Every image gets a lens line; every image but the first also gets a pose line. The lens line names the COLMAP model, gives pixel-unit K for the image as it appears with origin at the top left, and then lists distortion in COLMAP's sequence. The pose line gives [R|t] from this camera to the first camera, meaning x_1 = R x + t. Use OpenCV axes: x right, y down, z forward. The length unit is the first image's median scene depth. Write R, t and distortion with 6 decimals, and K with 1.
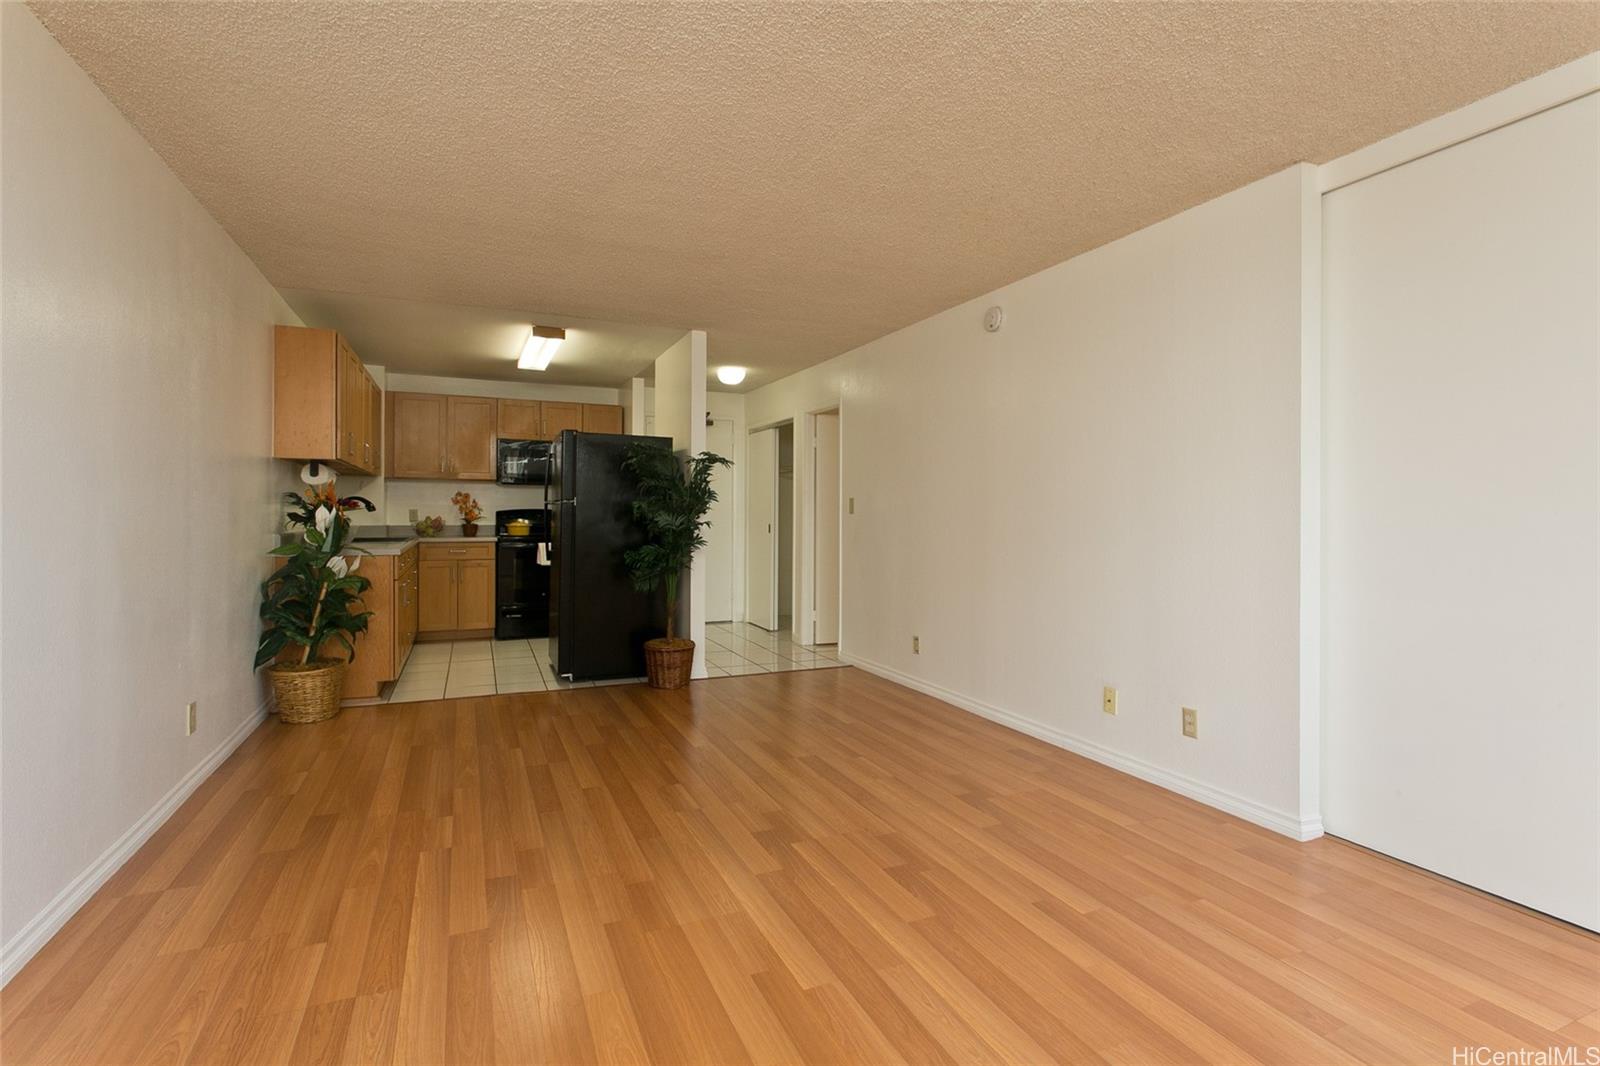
lens RADIAL K [[751.7, 0, 798.8], [0, 751.7, 518.1], [0, 0, 1]] dist [0.001414, 0.000670]
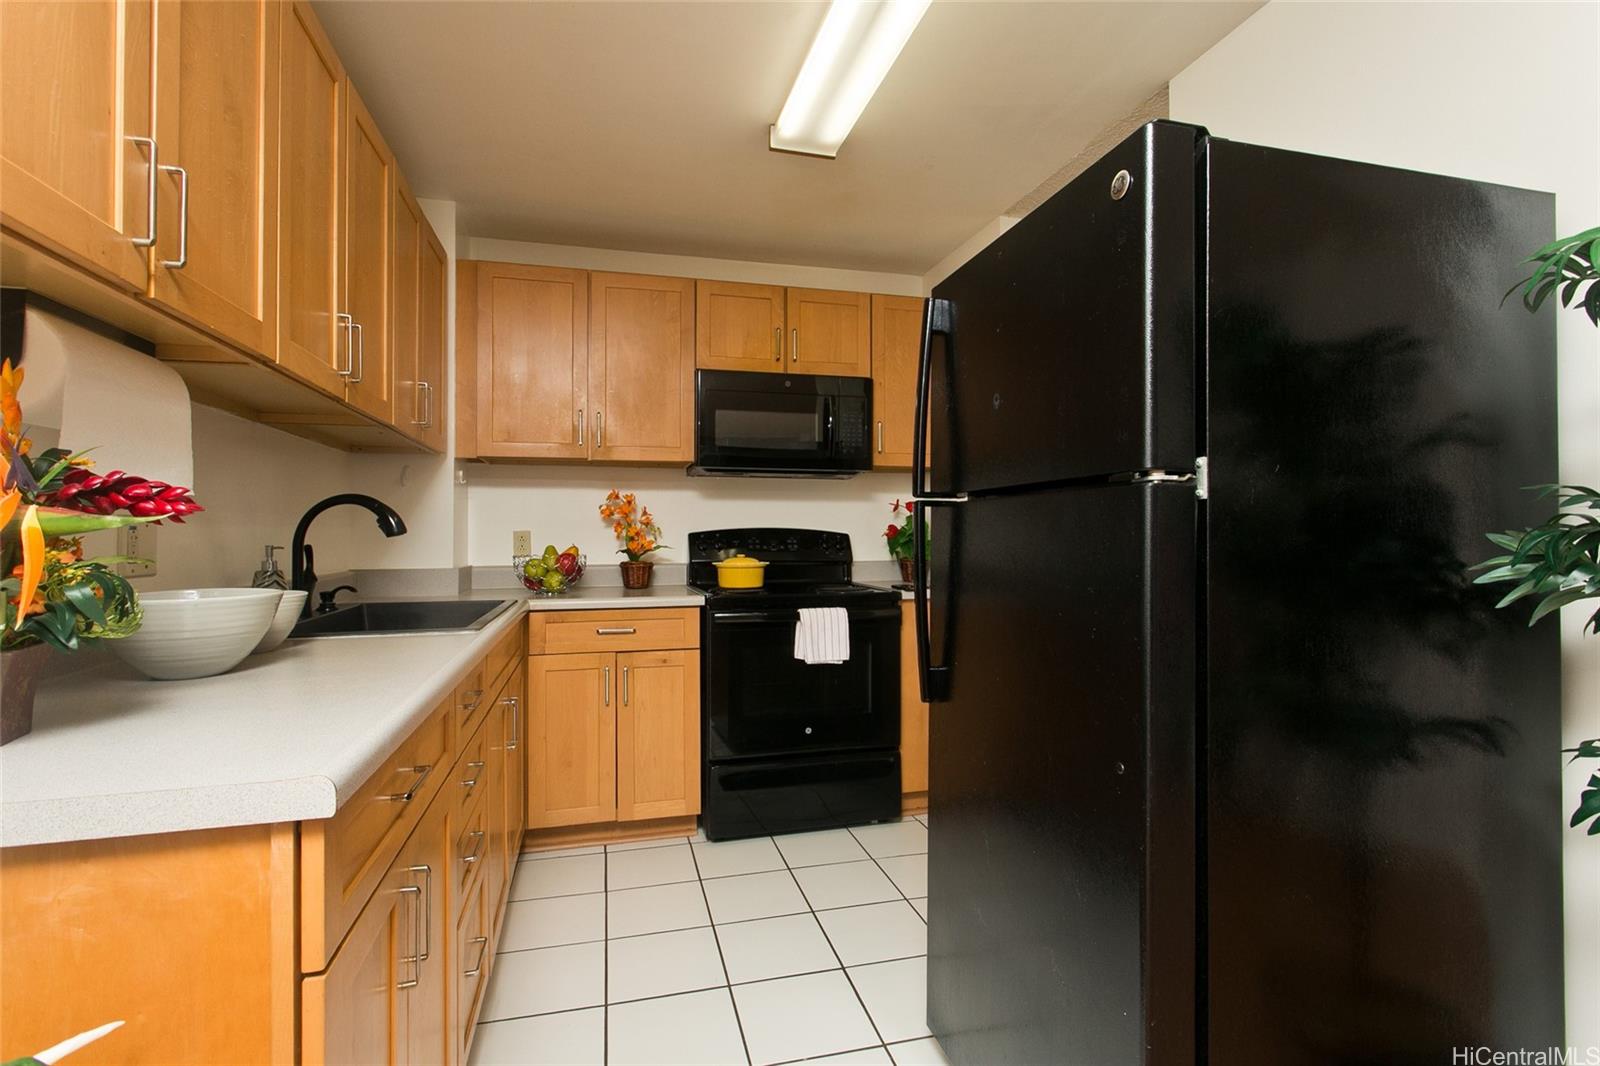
lens RADIAL K [[751.7, 0, 796.5], [0, 751.7, 541.5], [0, 0, 1]] dist [0.001414, 0.000670]
pose [[0.987547, -0.003319, -0.157290, -0.280762], [0.003633, 0.999992, 0.001710, -0.005234], [0.157283, -0.002260, 0.987551, 0.586213]]
